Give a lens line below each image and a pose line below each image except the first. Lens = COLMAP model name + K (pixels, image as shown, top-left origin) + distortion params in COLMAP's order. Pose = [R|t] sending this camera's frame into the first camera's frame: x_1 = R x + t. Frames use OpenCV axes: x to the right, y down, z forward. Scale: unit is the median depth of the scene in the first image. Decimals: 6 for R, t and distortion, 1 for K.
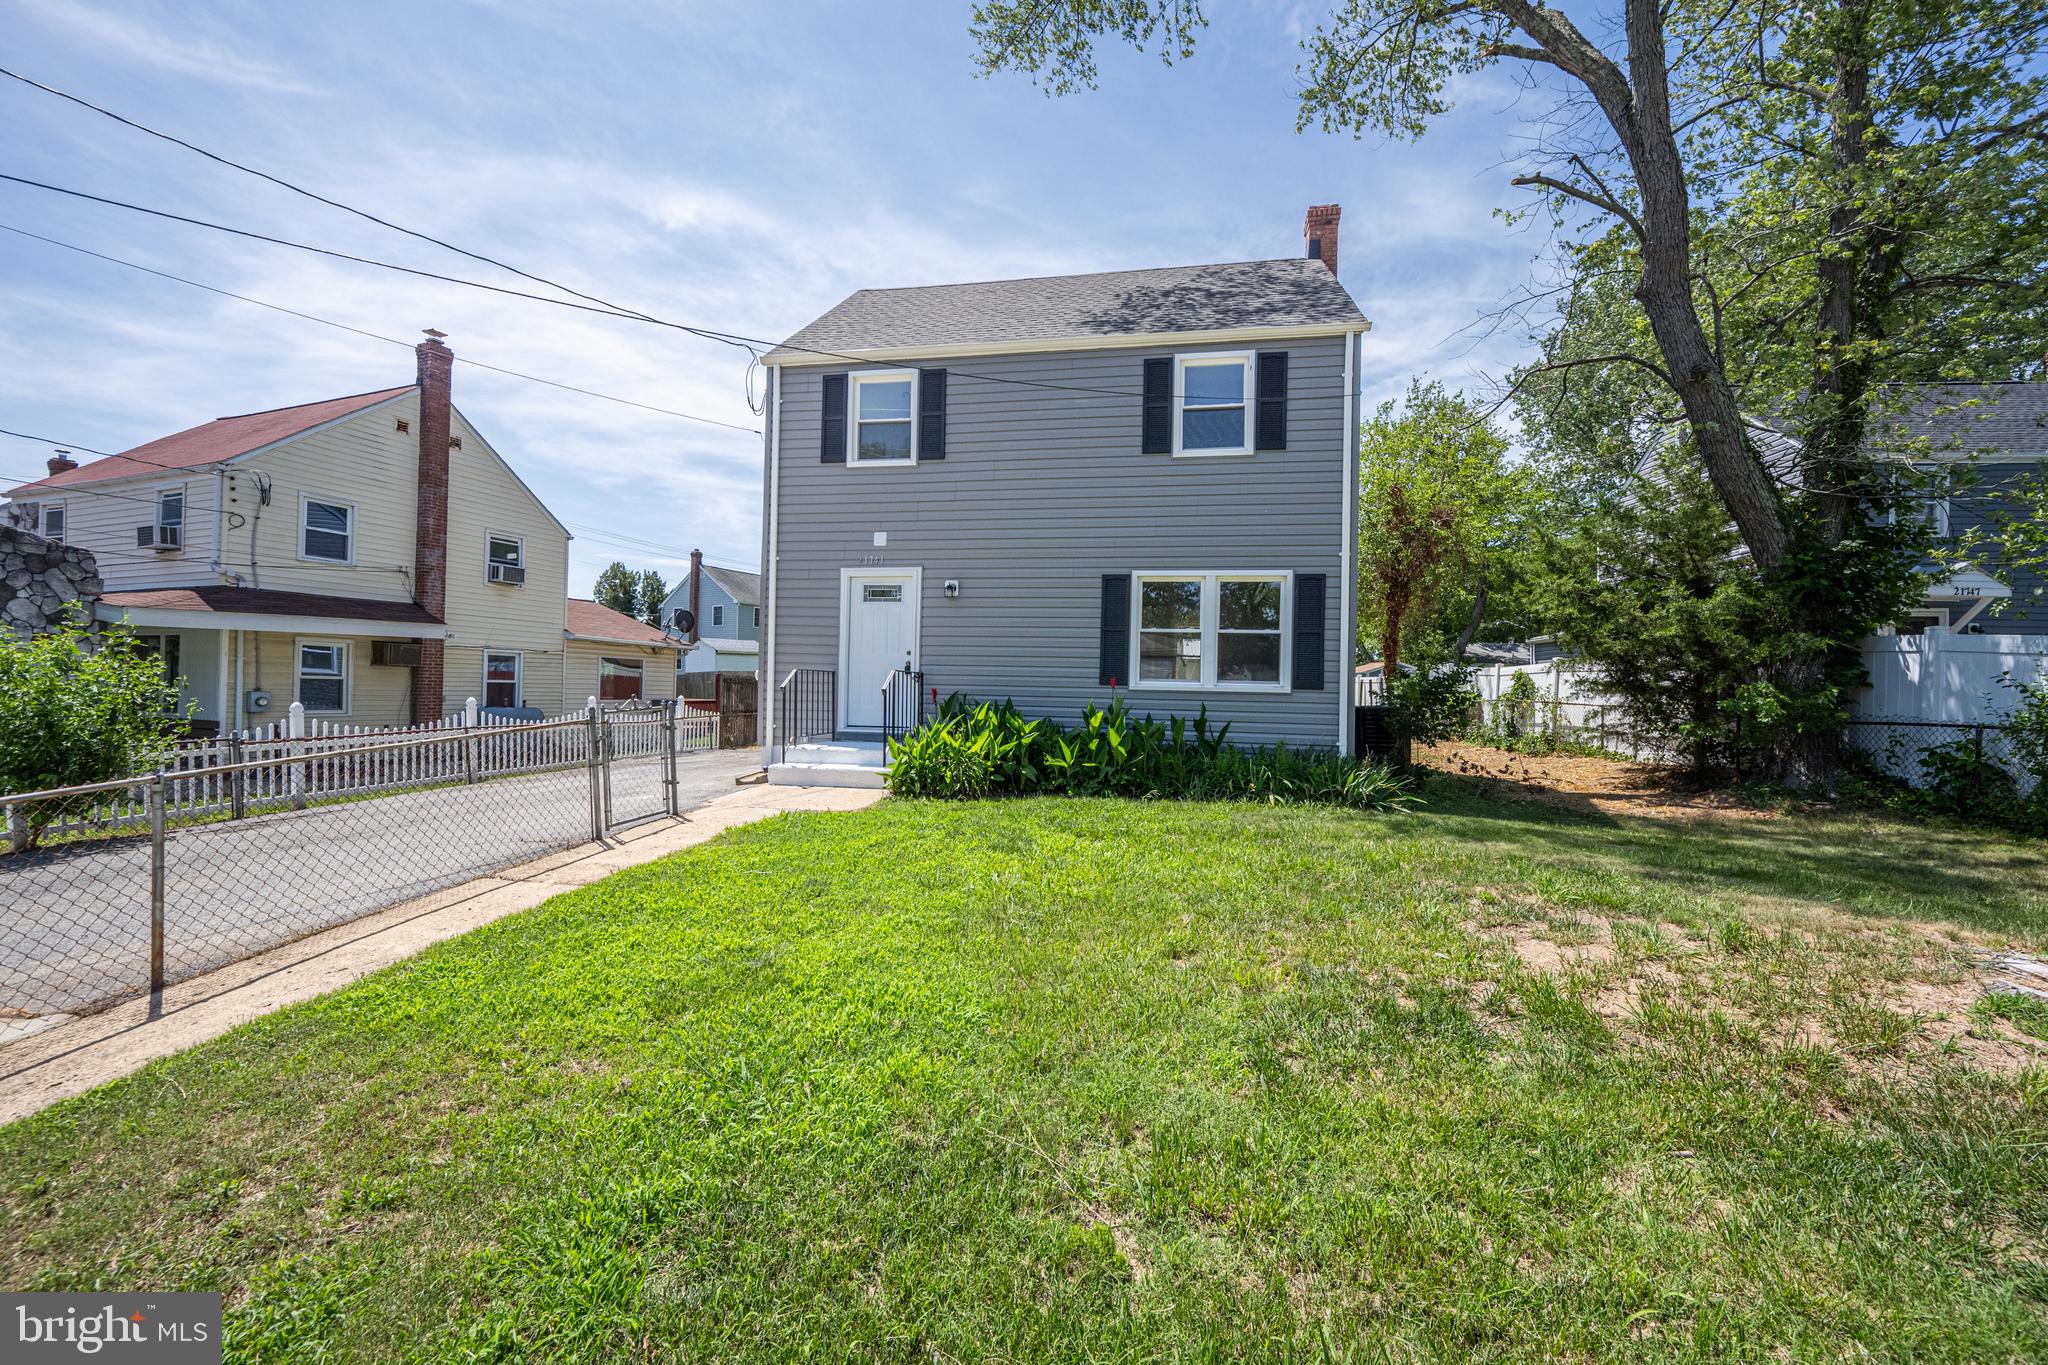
lens RADIAL K [[821.8, 0, 1022.1], [0, 821.8, 692.1], [0, 0, 1]] dist [0.000049, 0.000225]
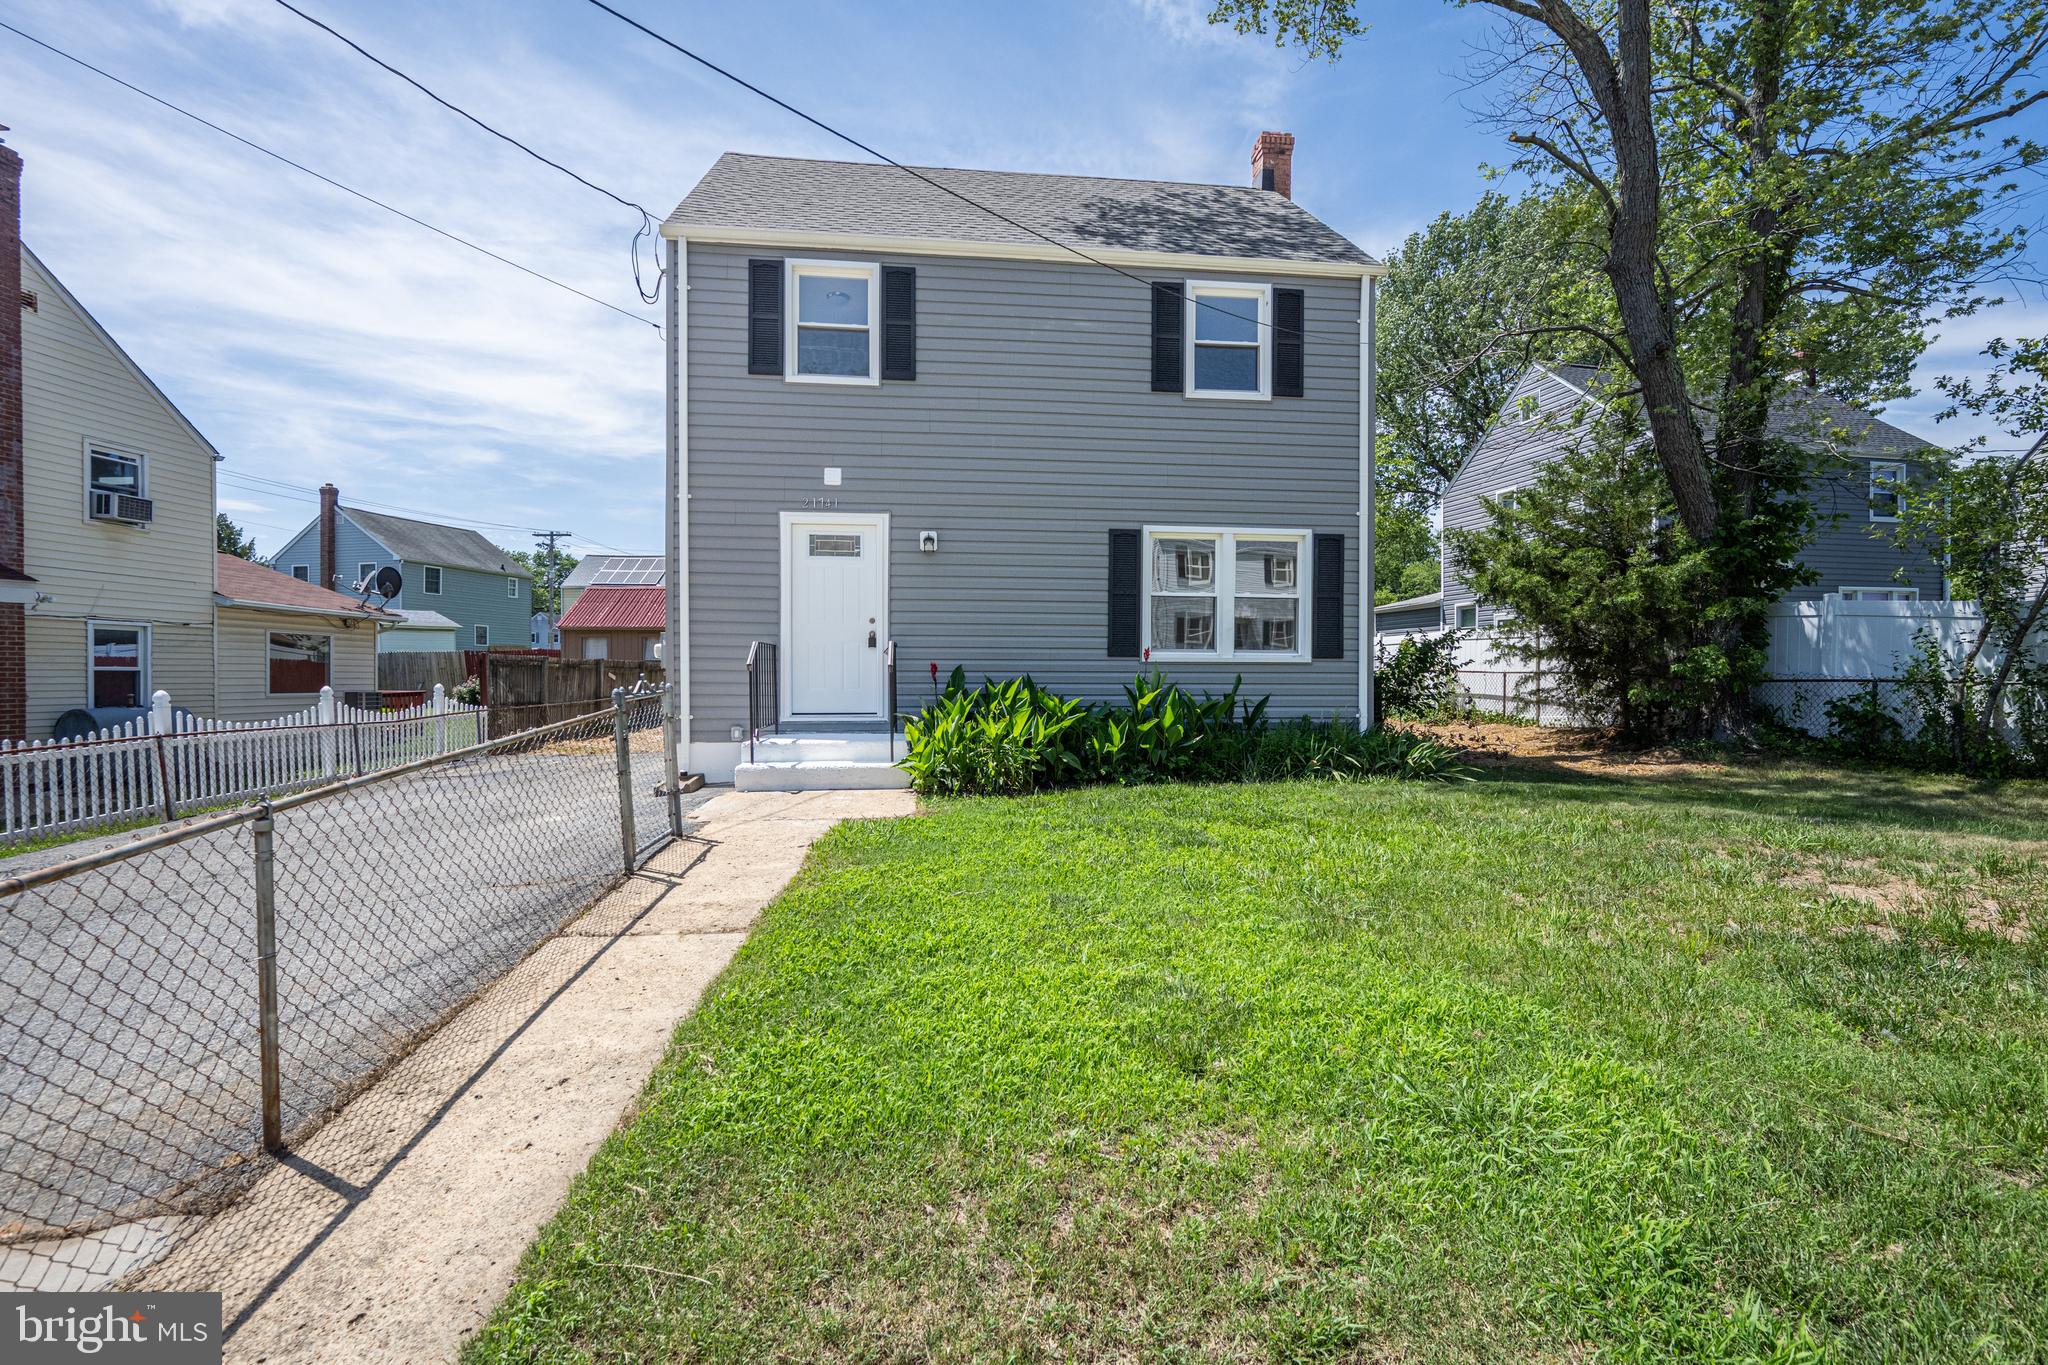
lens RADIAL K [[956.1, 0, 1034.2], [0, 956.1, 696.8], [0, 0, 1]] dist [-0.001365, -0.000231]
pose [[0.953466, -0.026056, 0.300373, -0.285159], [0.018748, 0.999455, 0.027185, 0.004658], [-0.300917, -0.020288, 0.953434, 0.062695]]
